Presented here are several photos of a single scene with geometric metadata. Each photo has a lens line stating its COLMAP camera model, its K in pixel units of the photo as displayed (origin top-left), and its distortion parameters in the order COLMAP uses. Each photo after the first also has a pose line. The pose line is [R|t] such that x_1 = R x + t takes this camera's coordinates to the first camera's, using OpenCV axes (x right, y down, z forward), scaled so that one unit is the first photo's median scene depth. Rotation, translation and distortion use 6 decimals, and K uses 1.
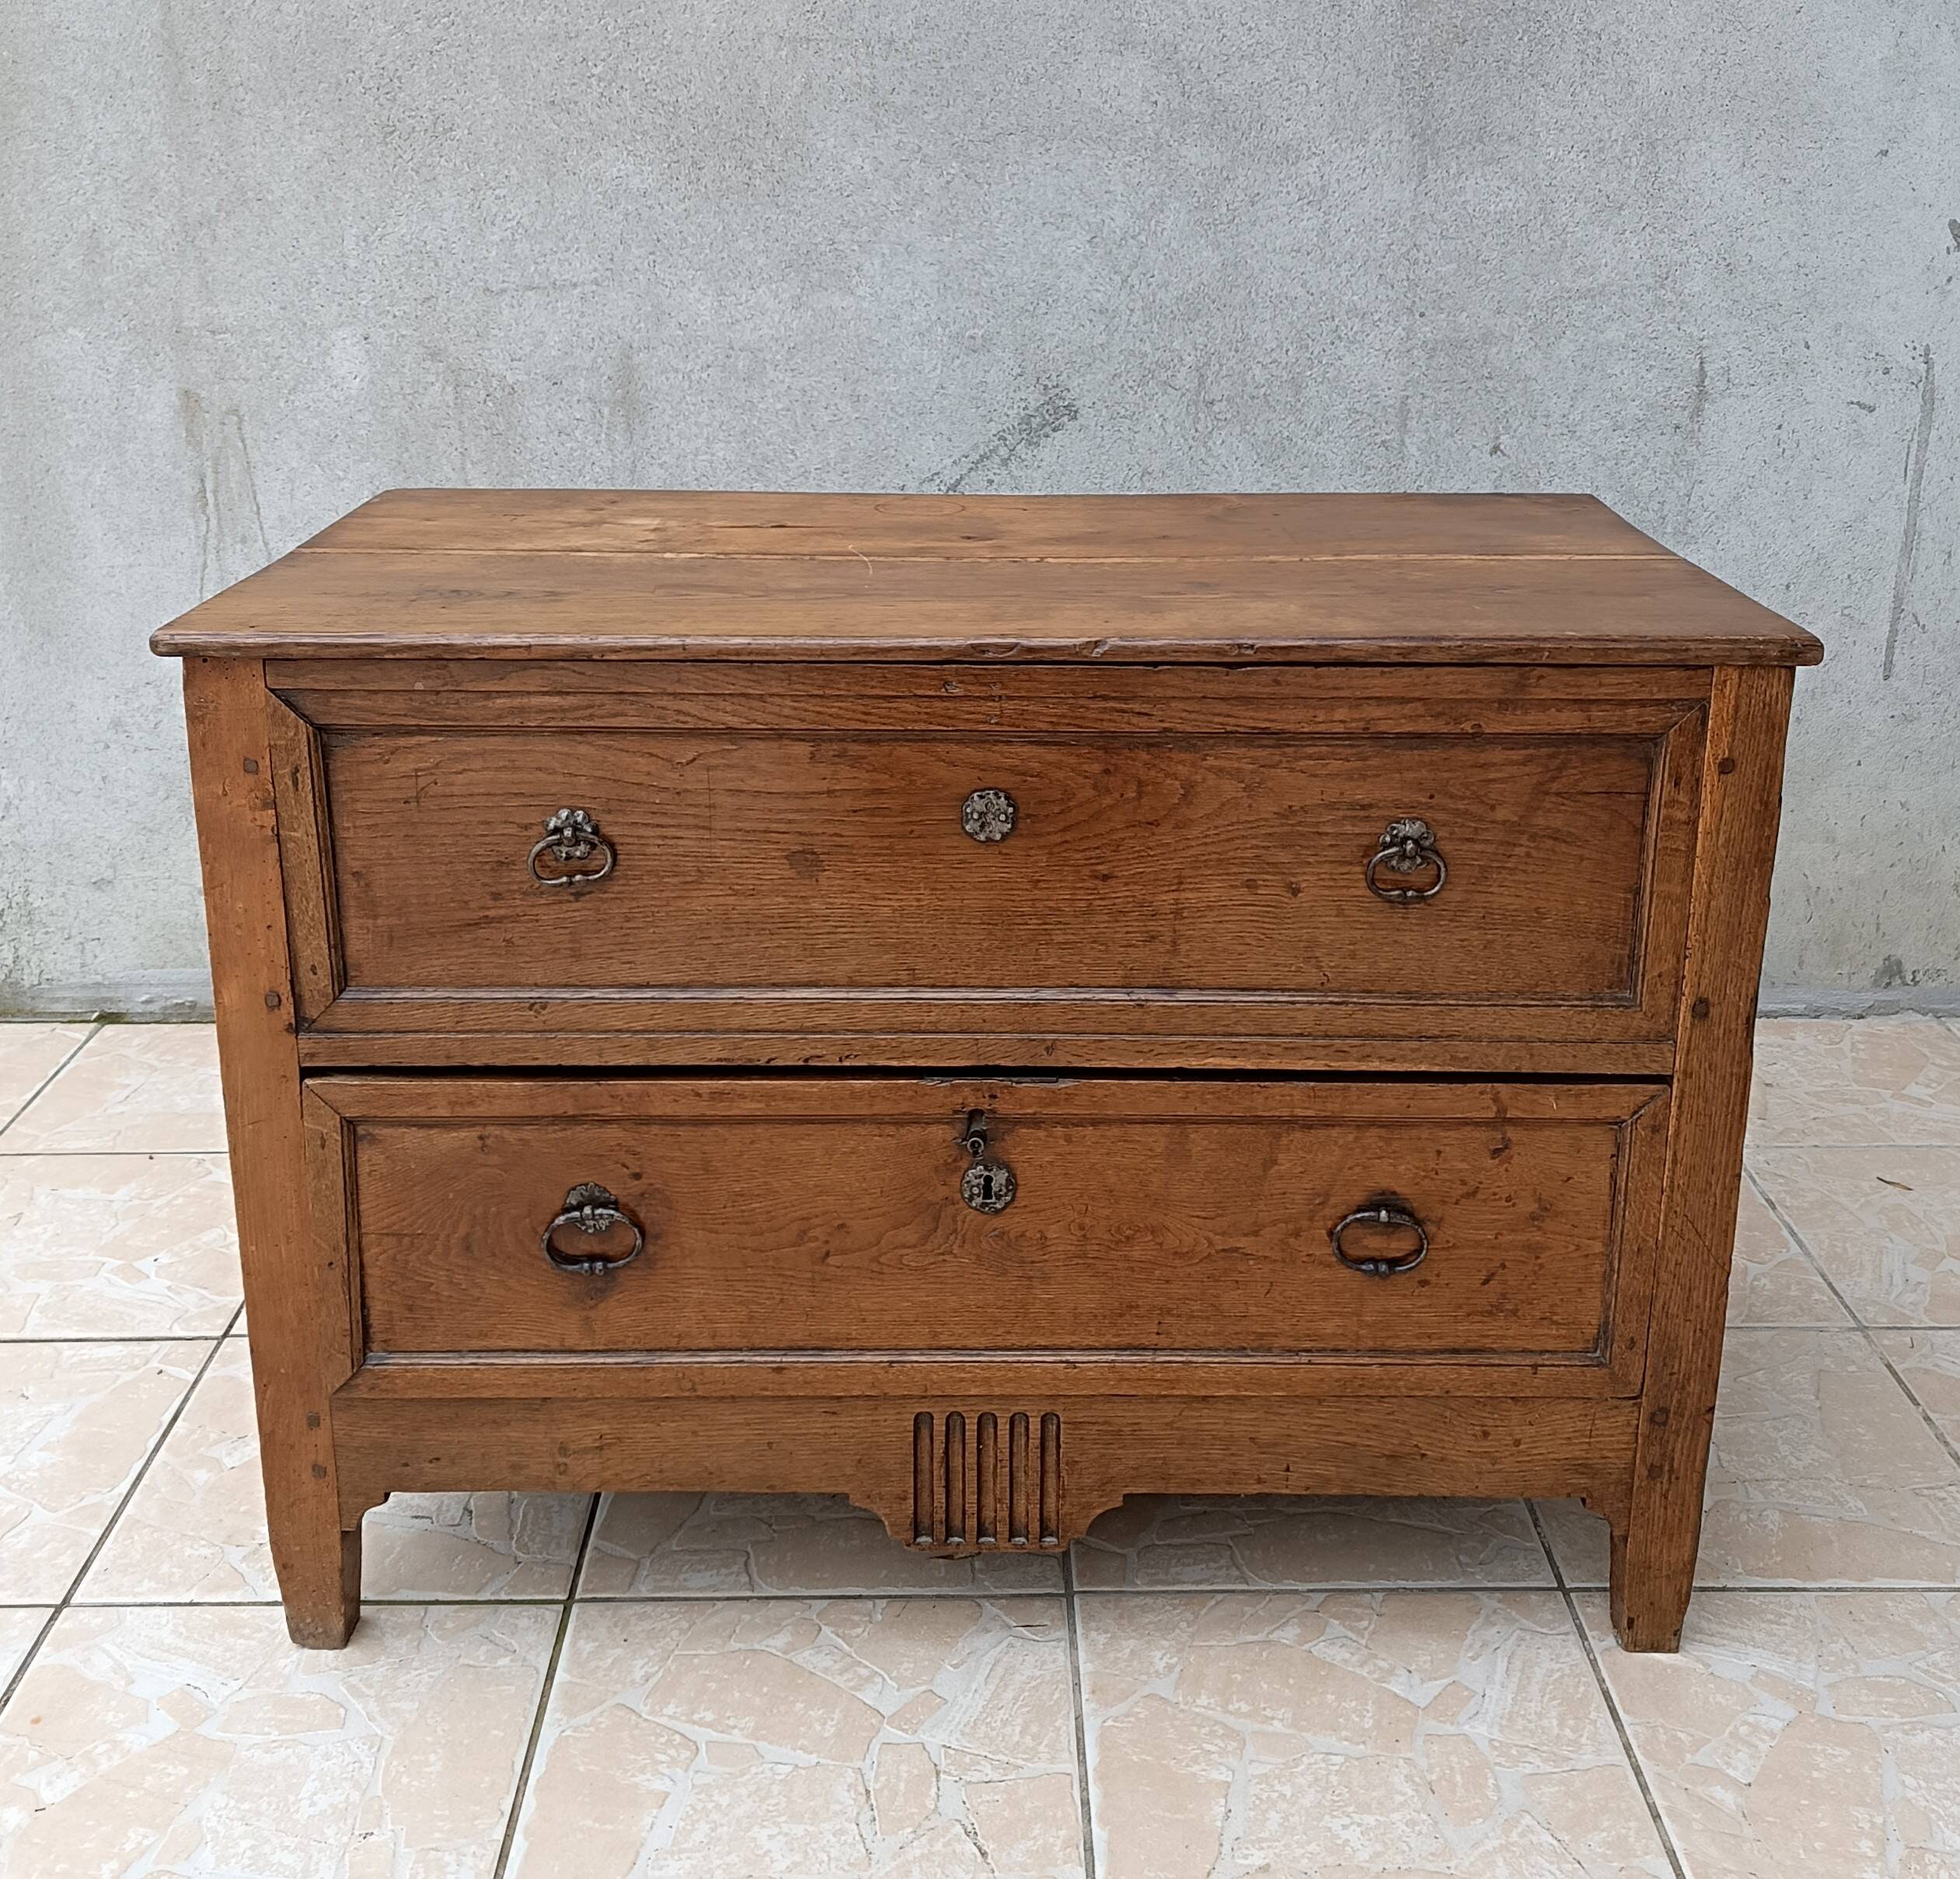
lens RADIAL K [[2250.7, 0, 1010.0], [0, 2250.7, 773.1], [0, 0, 1]] dist [0.024629, 0.000000]
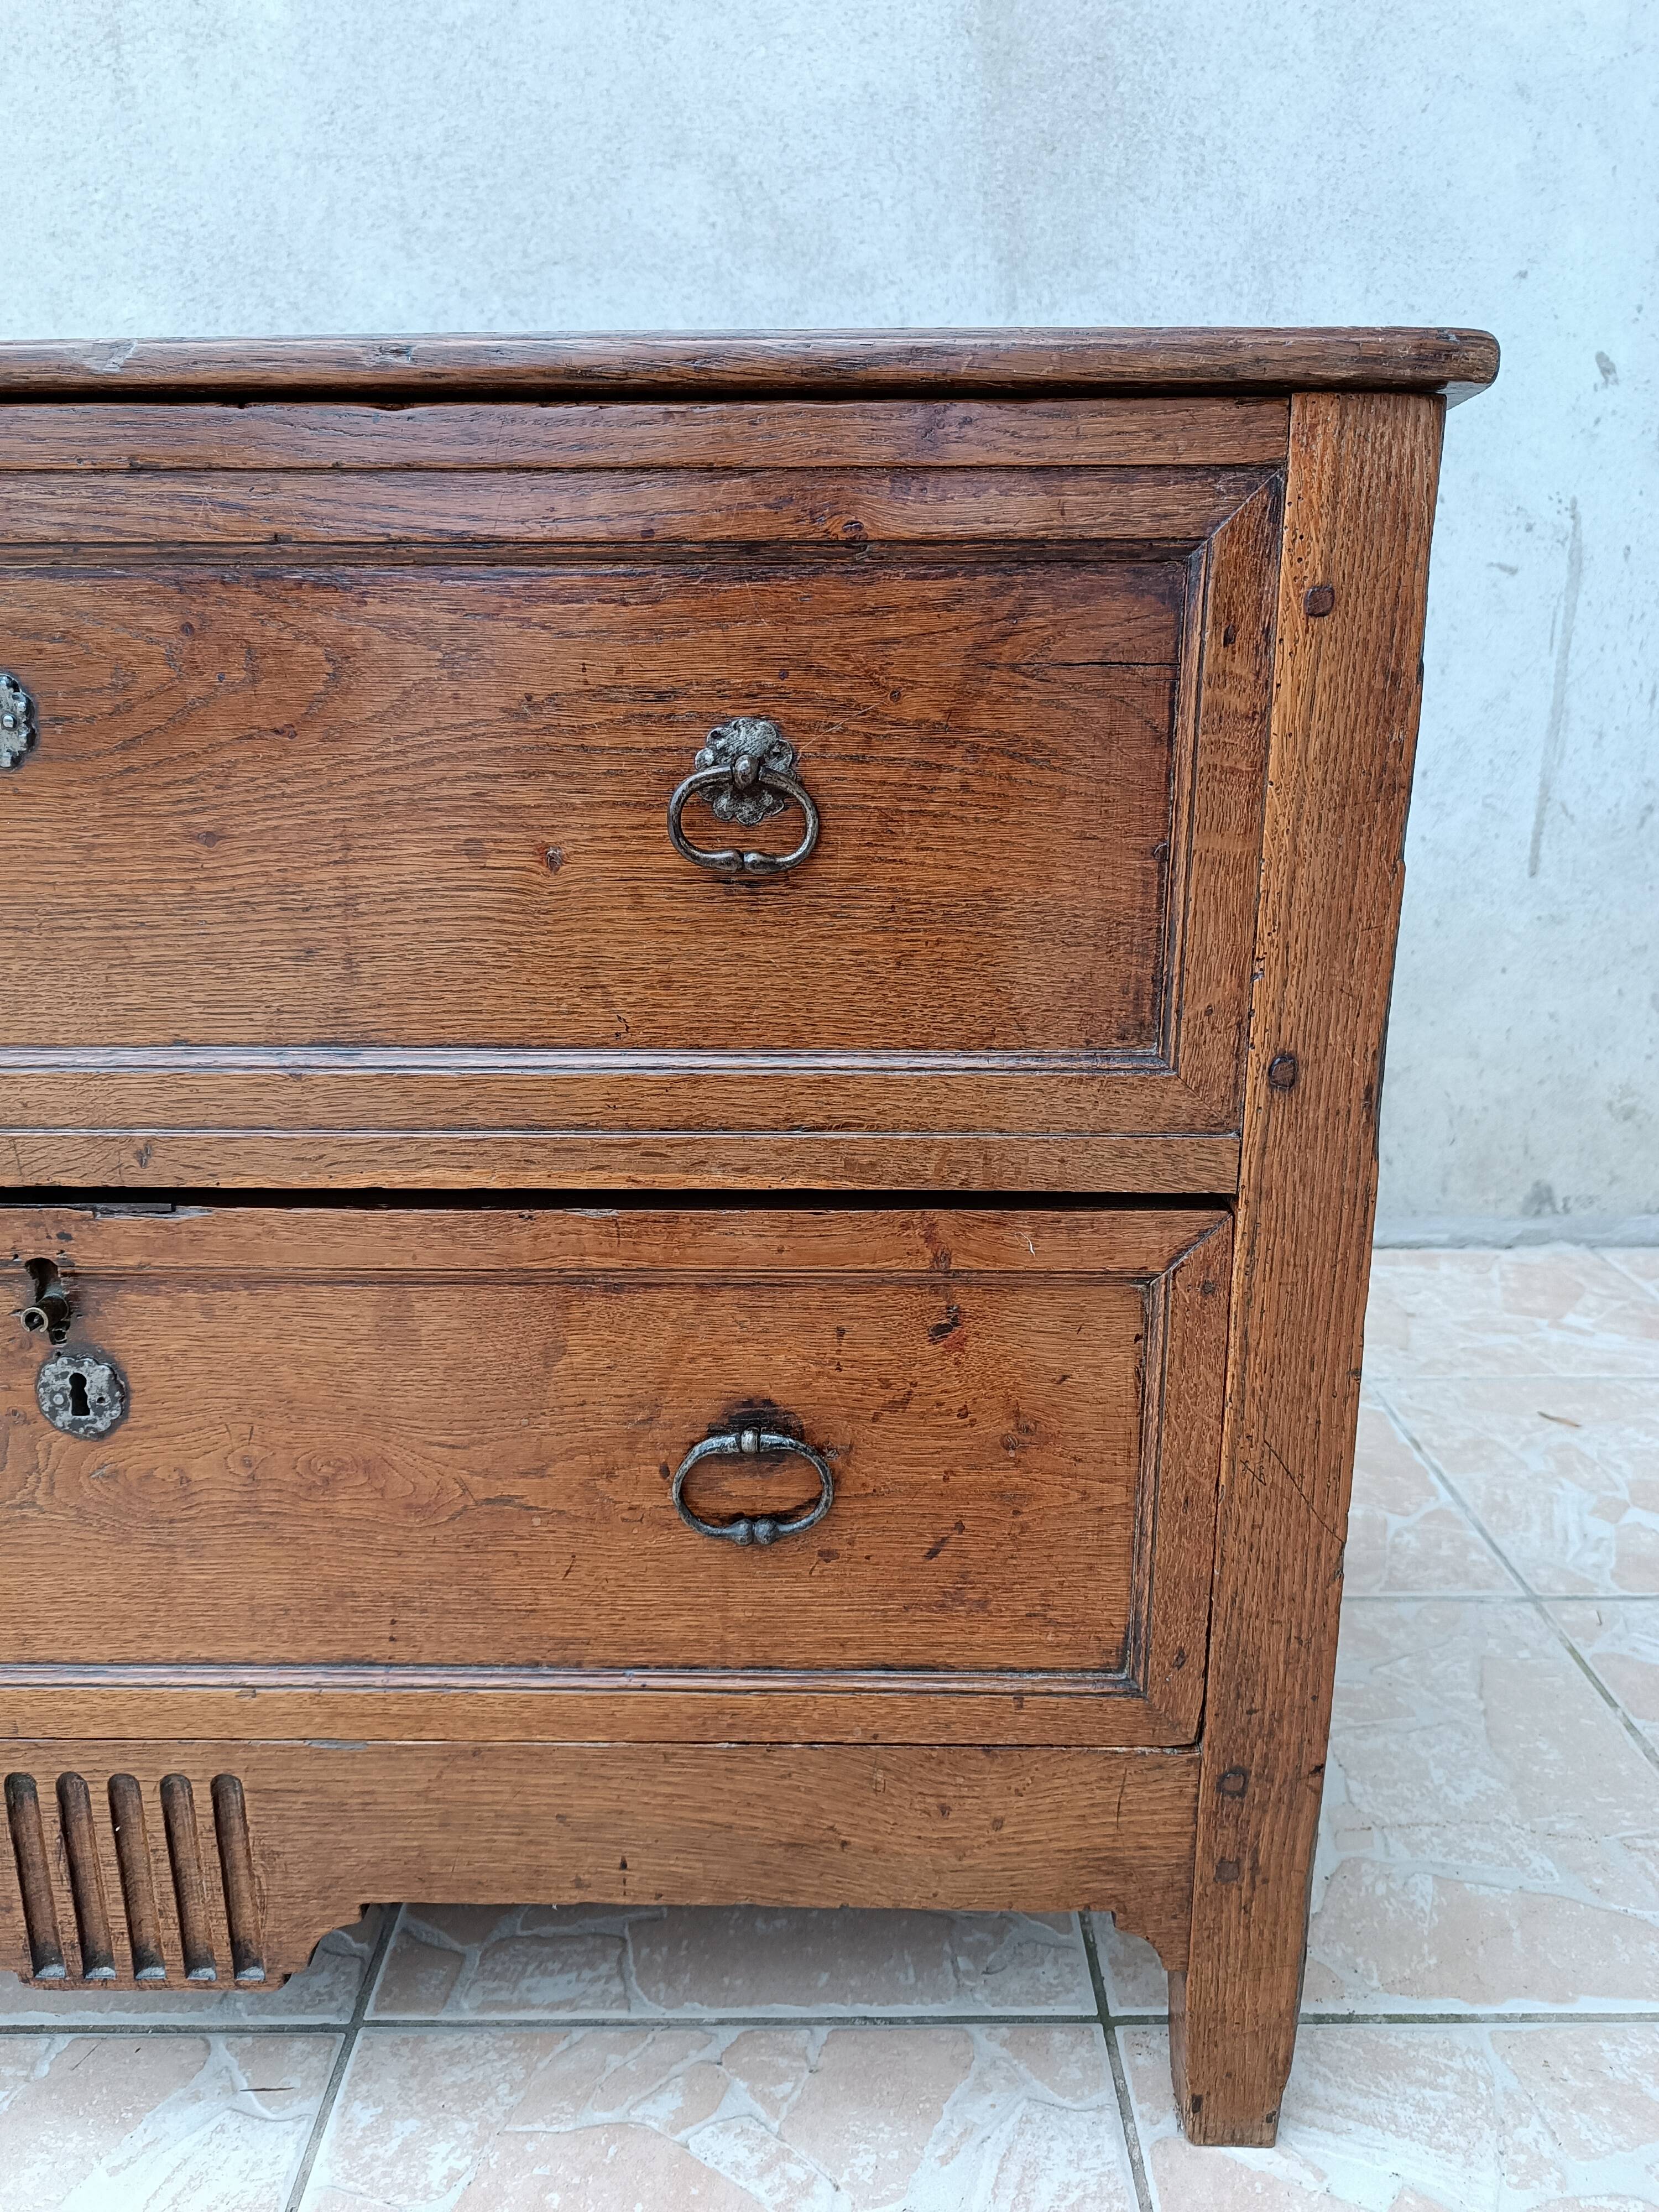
lens RADIAL K [[1607.7, 0, 830.9], [0, 1607.7, 1102.0], [0, 0, 1]] dist [0.016932, -0.022274]
pose [[0.999767, -0.005232, -0.020954, 0.201190], [0.004576, 0.999502, -0.031237, 0.123595], [0.021107, 0.031134, 0.999292, 0.595575]]
